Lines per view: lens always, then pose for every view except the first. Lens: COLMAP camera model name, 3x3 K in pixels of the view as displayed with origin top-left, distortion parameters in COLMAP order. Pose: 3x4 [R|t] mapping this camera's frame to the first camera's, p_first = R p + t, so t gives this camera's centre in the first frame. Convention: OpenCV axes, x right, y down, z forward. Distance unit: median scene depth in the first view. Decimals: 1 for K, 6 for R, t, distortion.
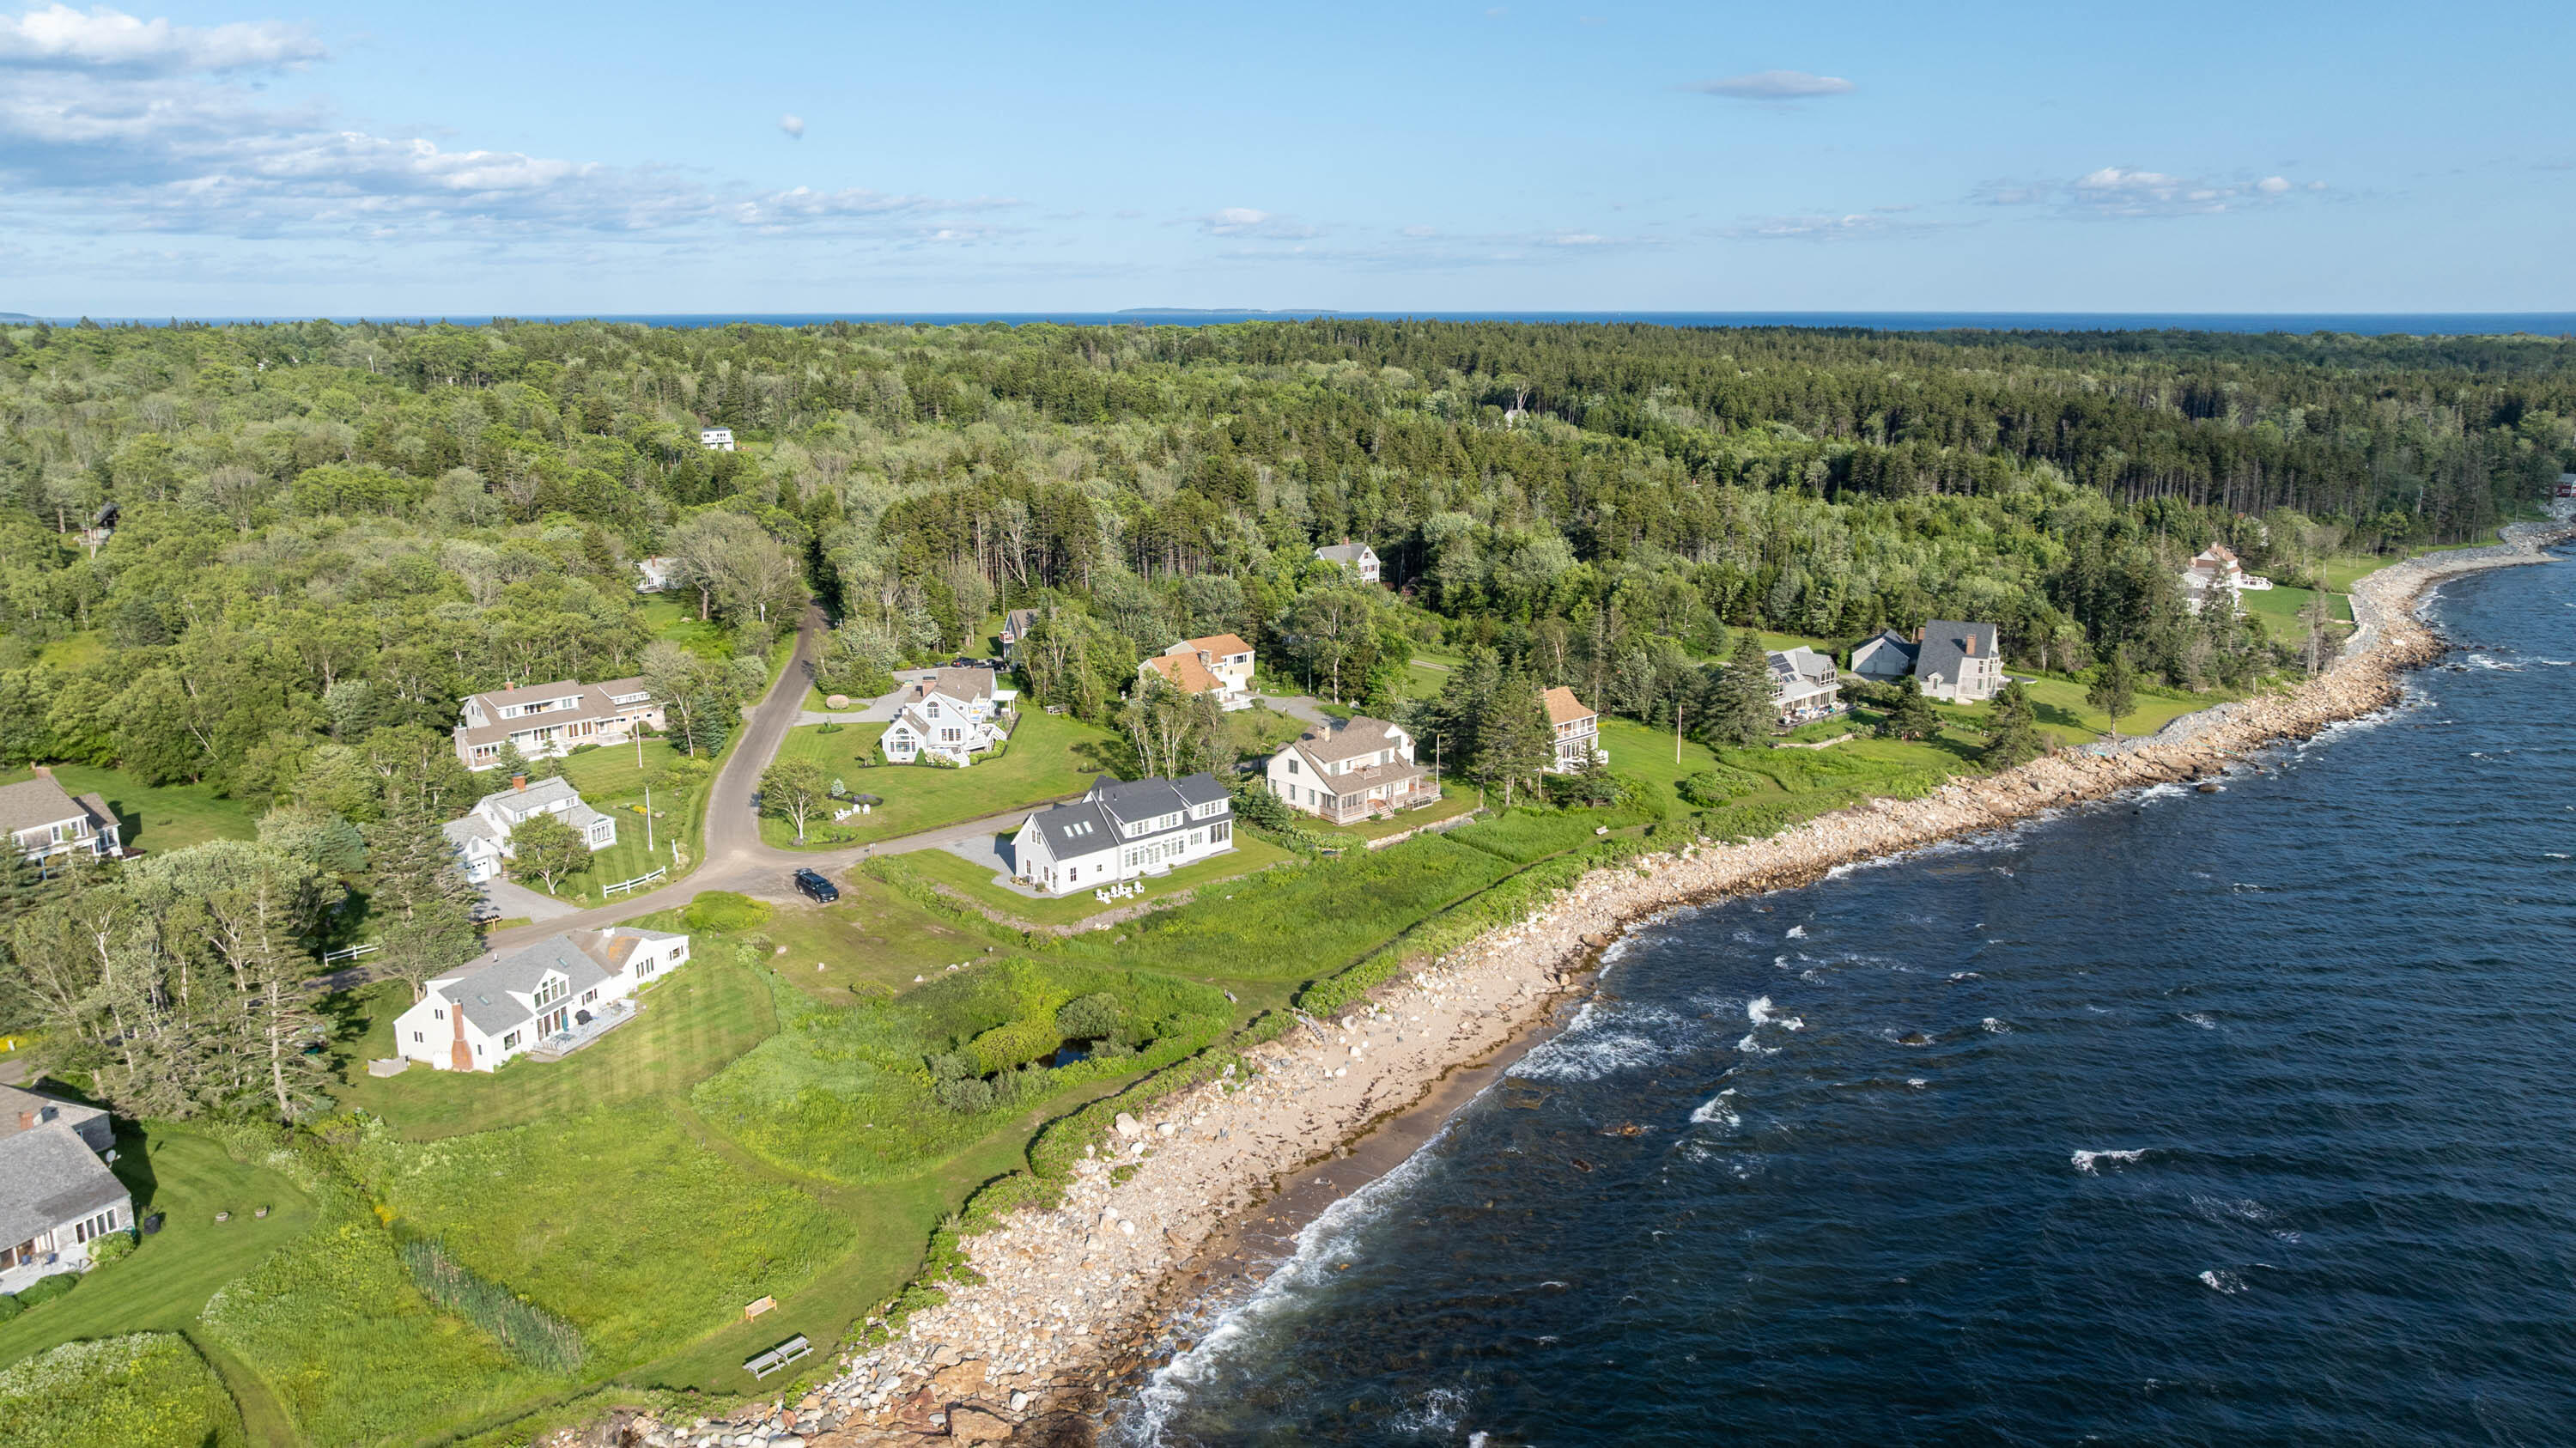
lens RADIAL K [[1925.6, 0, 1288.0], [0, 1925.6, 724.0], [0, 0, 1]] dist [-0.070896, 0.089386]
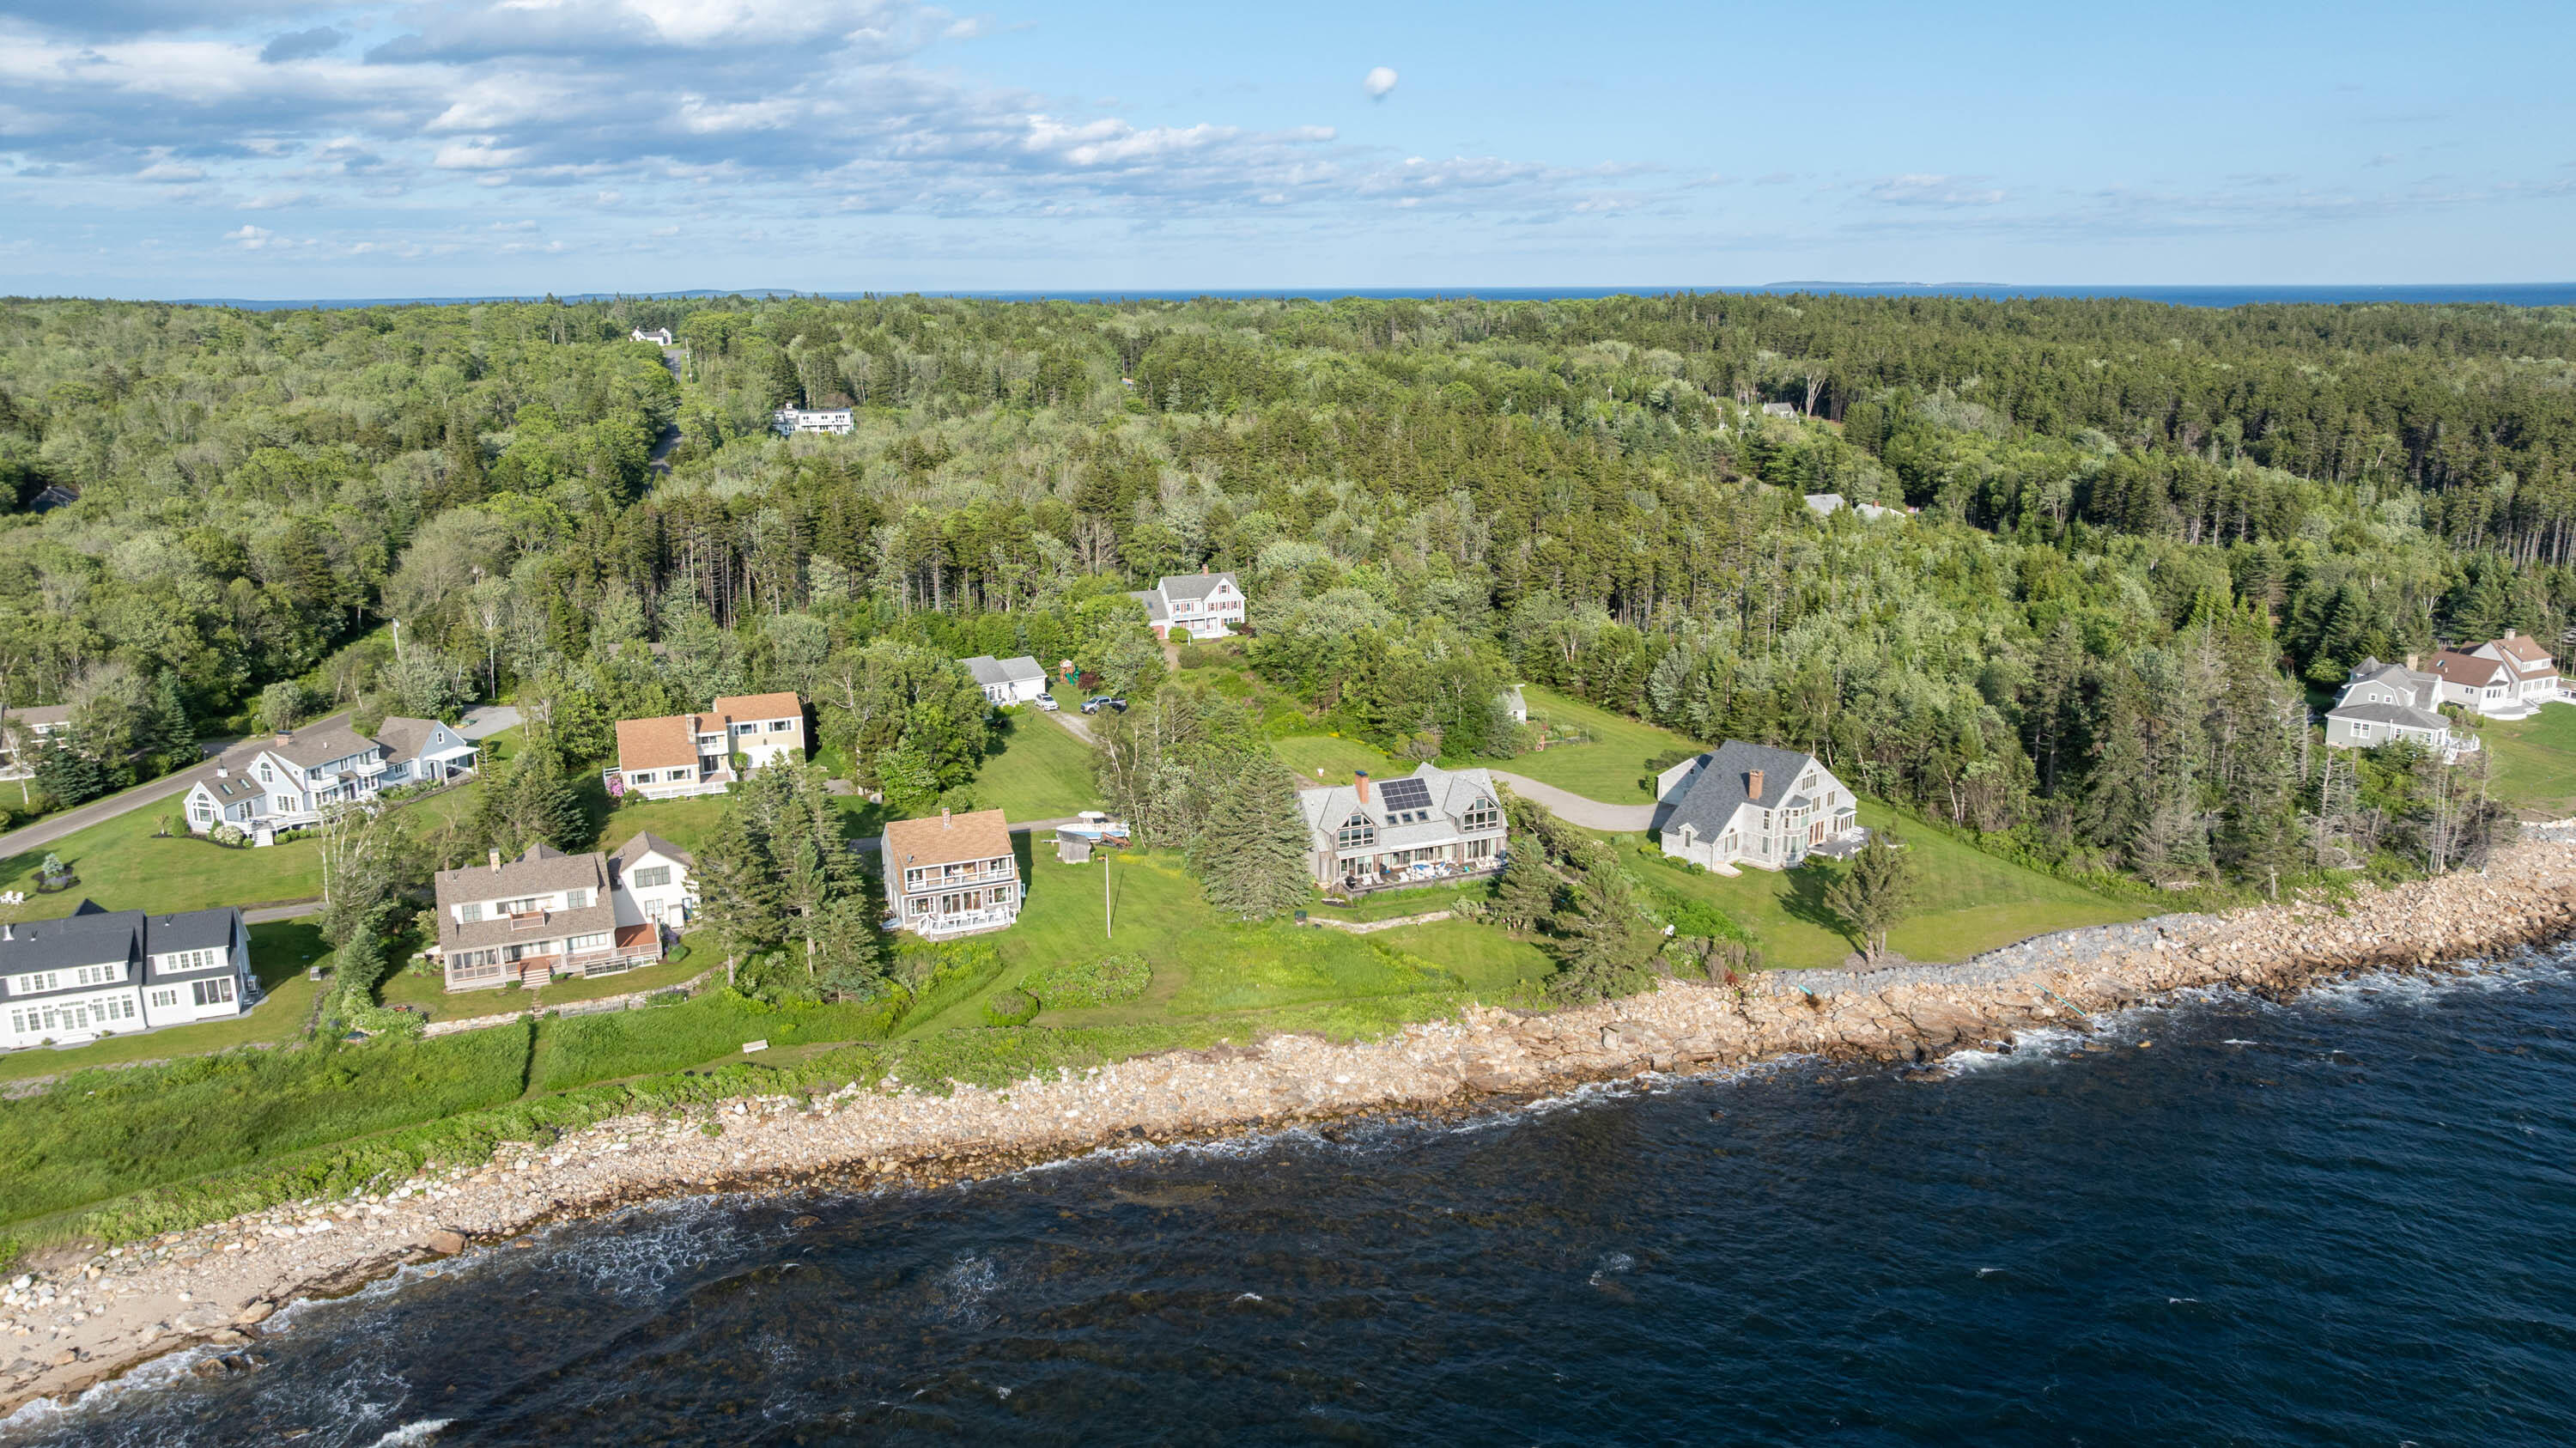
lens RADIAL K [[1925.6, 0, 1288.0], [0, 1925.6, 724.0], [0, 0, 1]] dist [-0.070896, 0.089386]
pose [[0.938546, 0.074680, -0.336979, 0.364343], [-0.070059, 0.997207, 0.025872, -0.058241], [0.337970, -0.000674, 0.941157, 0.274922]]
